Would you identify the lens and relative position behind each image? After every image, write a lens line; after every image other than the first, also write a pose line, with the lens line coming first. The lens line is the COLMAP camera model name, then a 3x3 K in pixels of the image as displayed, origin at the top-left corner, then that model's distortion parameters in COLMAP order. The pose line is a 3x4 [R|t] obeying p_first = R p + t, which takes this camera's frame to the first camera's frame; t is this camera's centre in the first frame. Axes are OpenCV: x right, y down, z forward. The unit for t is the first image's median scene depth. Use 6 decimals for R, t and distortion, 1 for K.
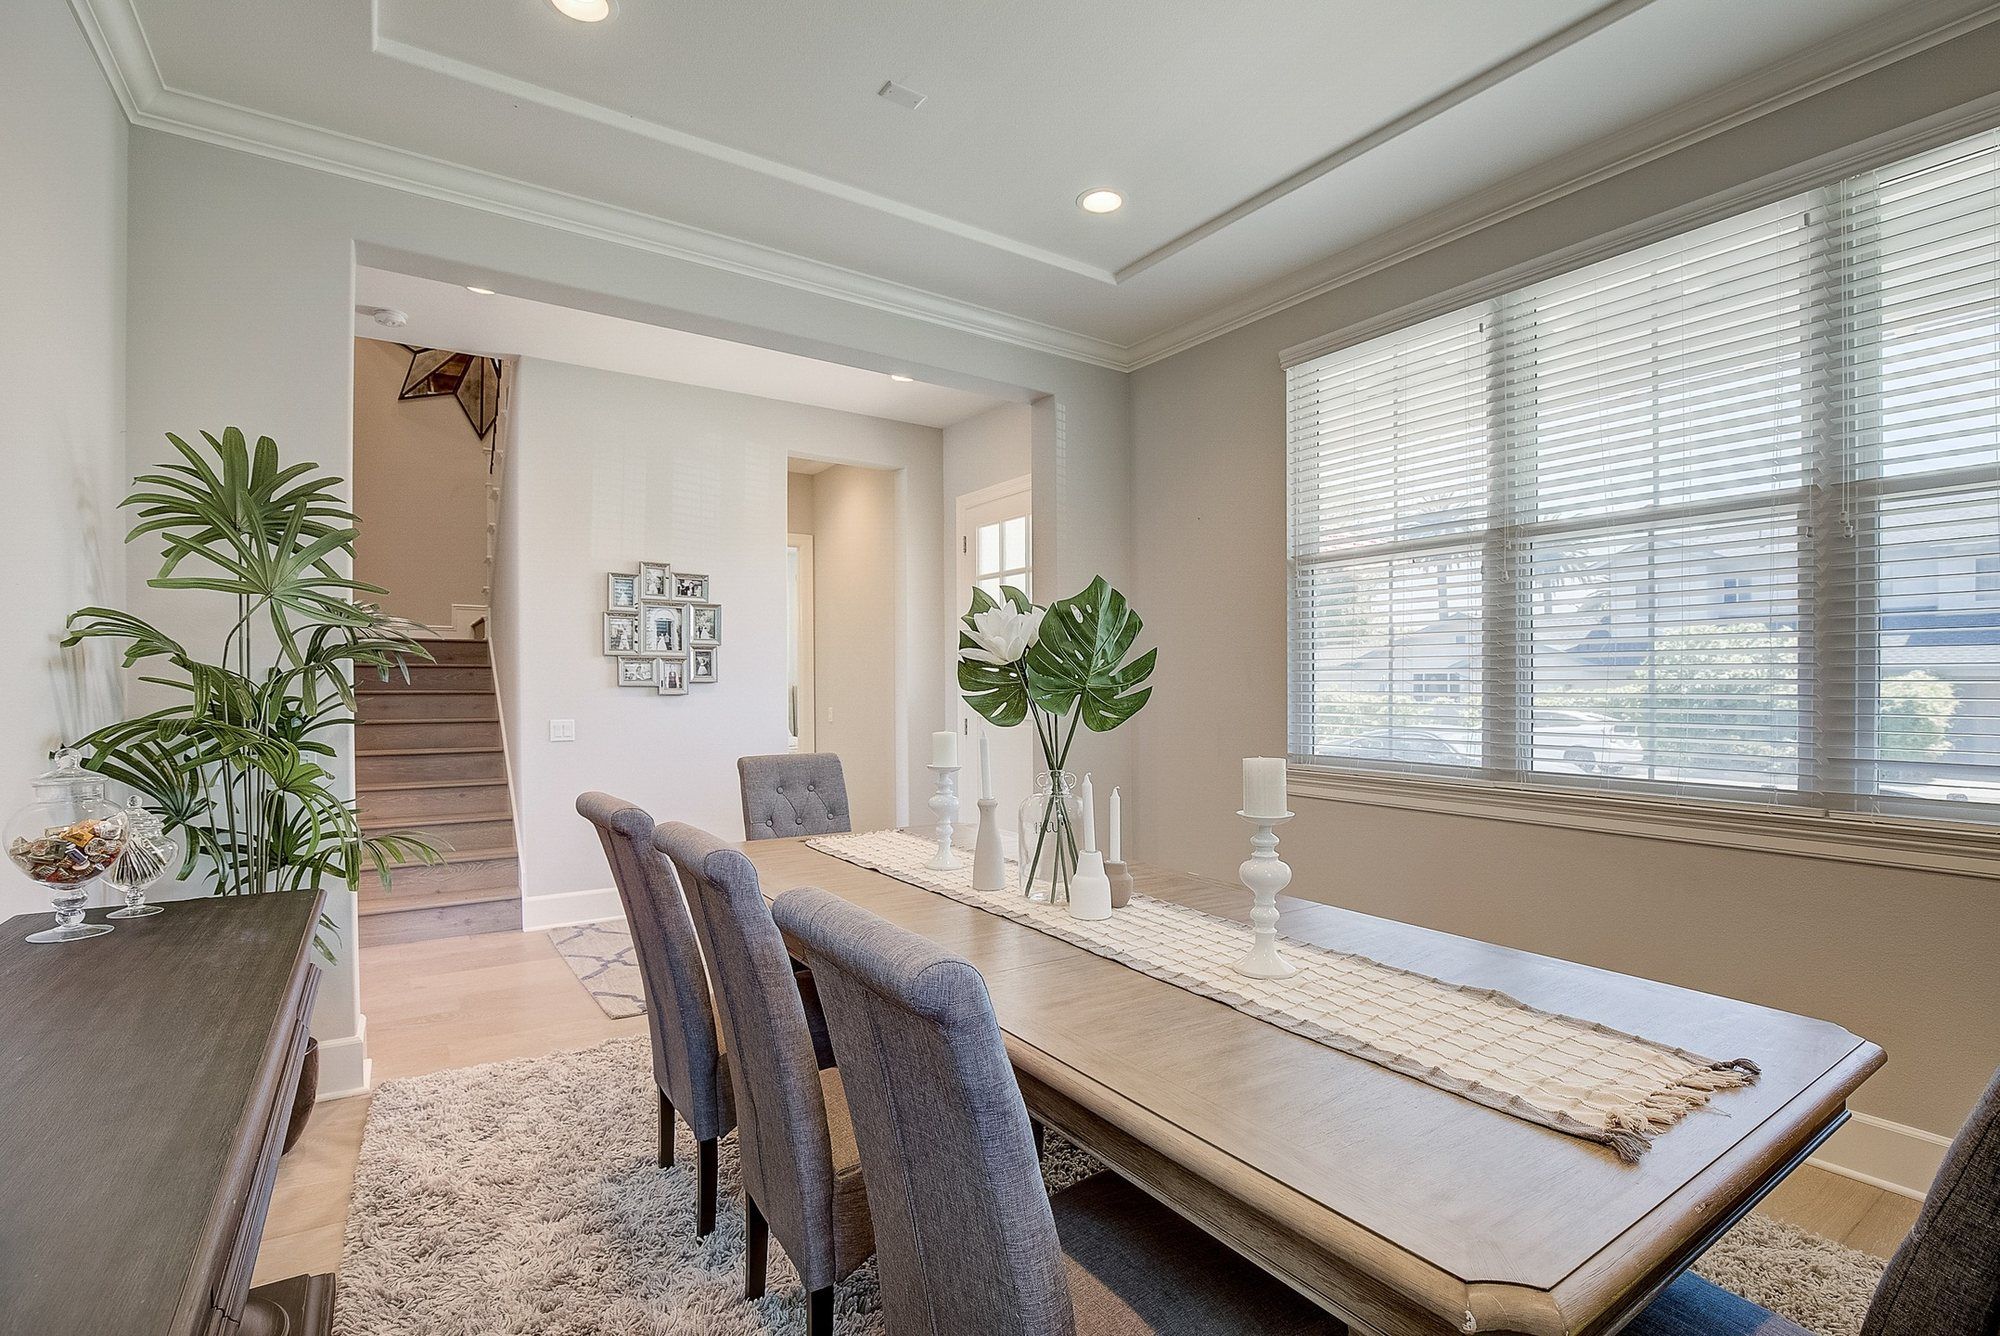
lens RADIAL K [[917.9, 0, 1008.7], [0, 917.9, 673.2], [0, 0, 1]] dist [-0.025320, 0.000690]
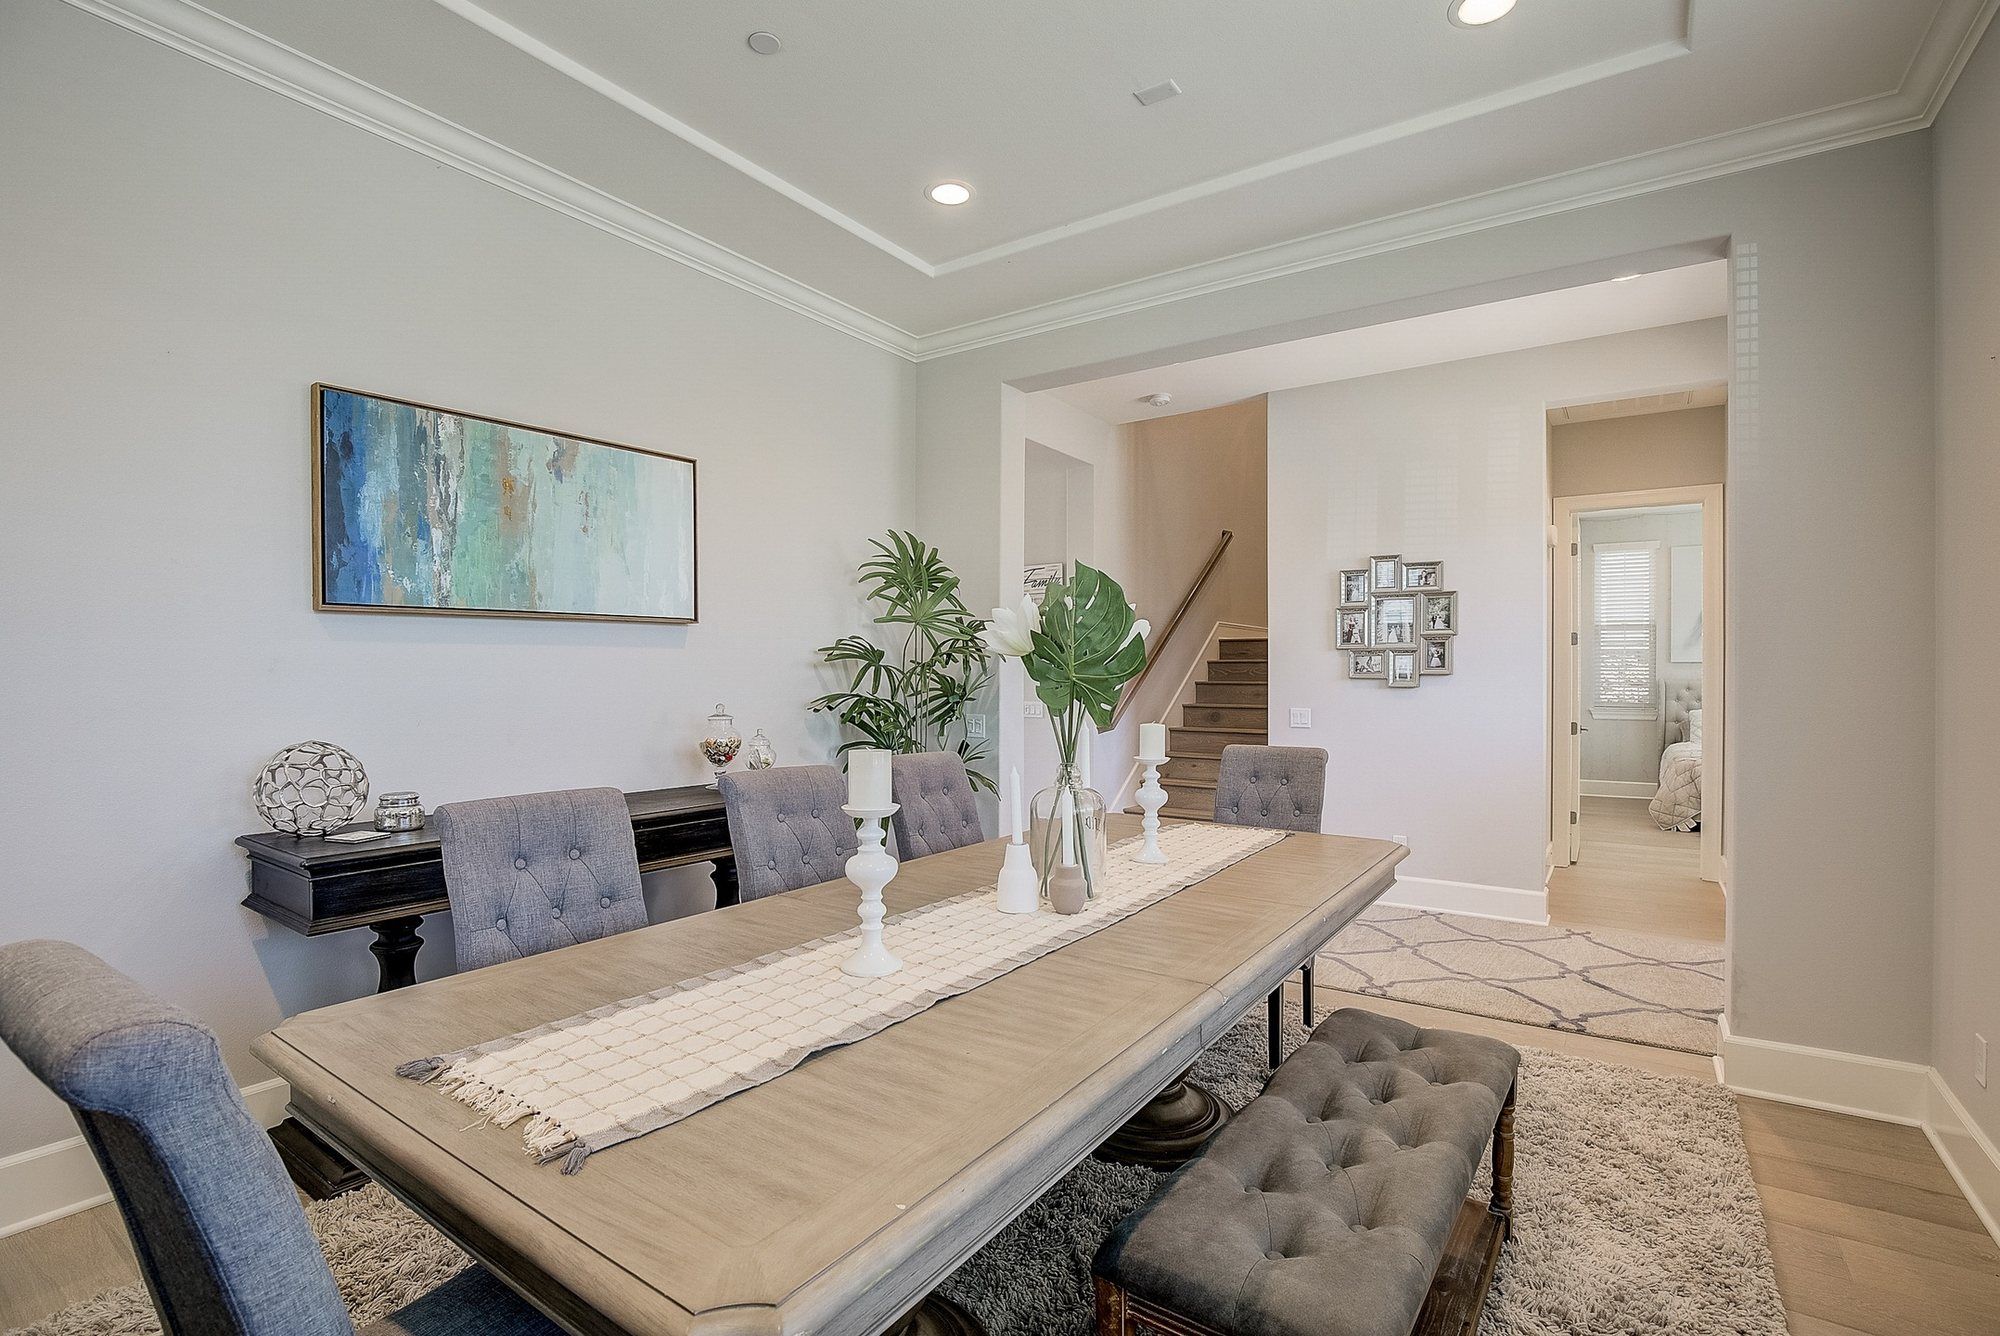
lens RADIAL K [[917.9, 0, 1011.0], [0, 917.9, 667.6], [0, 0, 1]] dist [-0.025320, 0.000690]
pose [[0.372222, -0.008526, -0.928105, 0.398910], [0.009962, 0.999937, -0.005191, 0.003480], [0.928090, -0.007314, 0.372283, 0.247978]]
